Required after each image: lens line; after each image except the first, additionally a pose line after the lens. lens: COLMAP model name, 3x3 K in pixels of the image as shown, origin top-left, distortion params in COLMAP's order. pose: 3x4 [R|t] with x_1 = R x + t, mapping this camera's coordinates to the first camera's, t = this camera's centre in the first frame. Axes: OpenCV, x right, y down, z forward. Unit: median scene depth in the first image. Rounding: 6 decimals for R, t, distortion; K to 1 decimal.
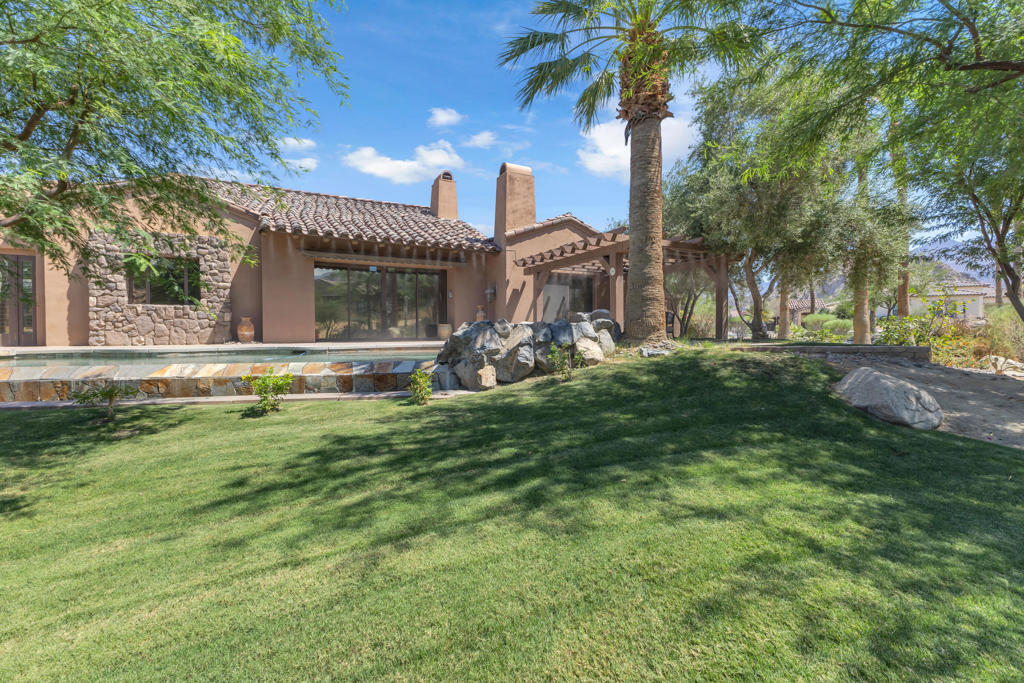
lens RADIAL K [[446.9, 0, 523.0], [0, 446.9, 337.8], [0, 0, 1]] dist [0.005275, 0.000038]
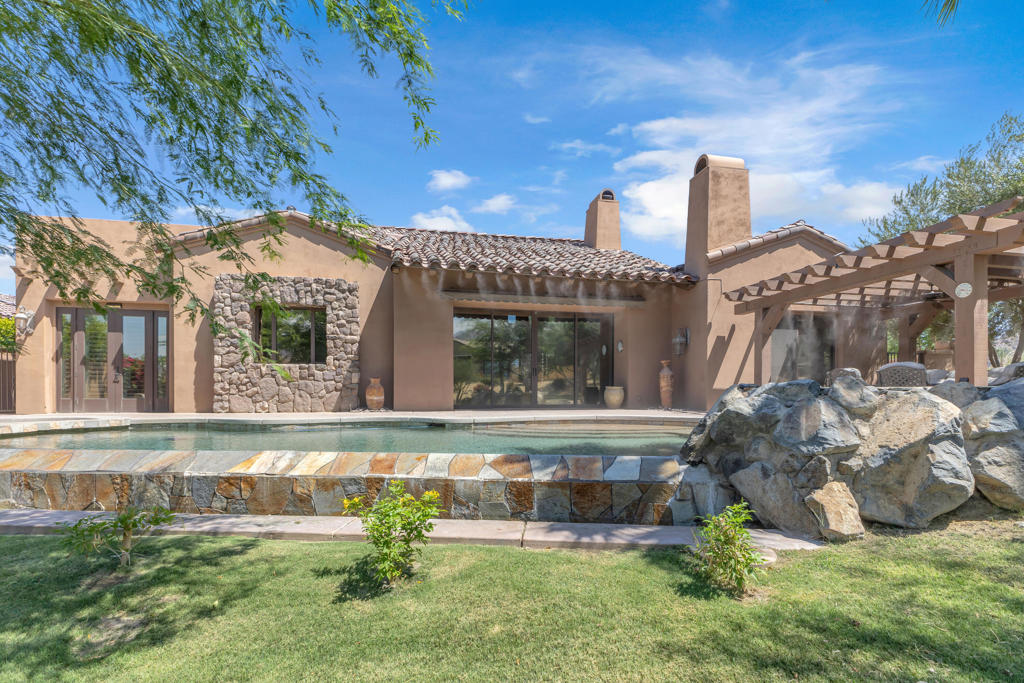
lens RADIAL K [[446.9, 0, 497.0], [0, 446.9, 392.5], [0, 0, 1]] dist [0.005275, 0.000038]
pose [[0.952875, 0.004134, -0.303336, -0.187860], [-0.008782, 0.999864, -0.013962, -0.012725], [0.303237, 0.015968, 0.952781, 0.338649]]
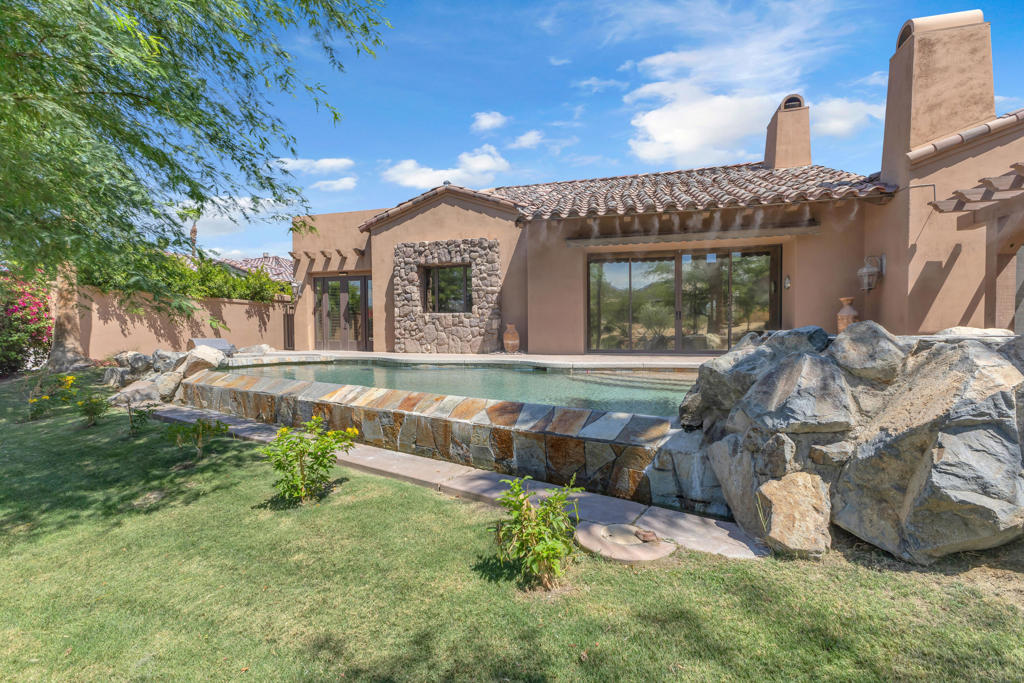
lens RADIAL K [[426.8, 0, 528.5], [0, 426.8, 338.9], [0, 0, 1]] dist [0.006594, -0.001179]
pose [[0.713470, 0.011858, -0.700585, -0.003579], [-0.014866, 0.999888, 0.001784, -0.021194], [0.700528, 0.009142, 0.713566, 0.466118]]
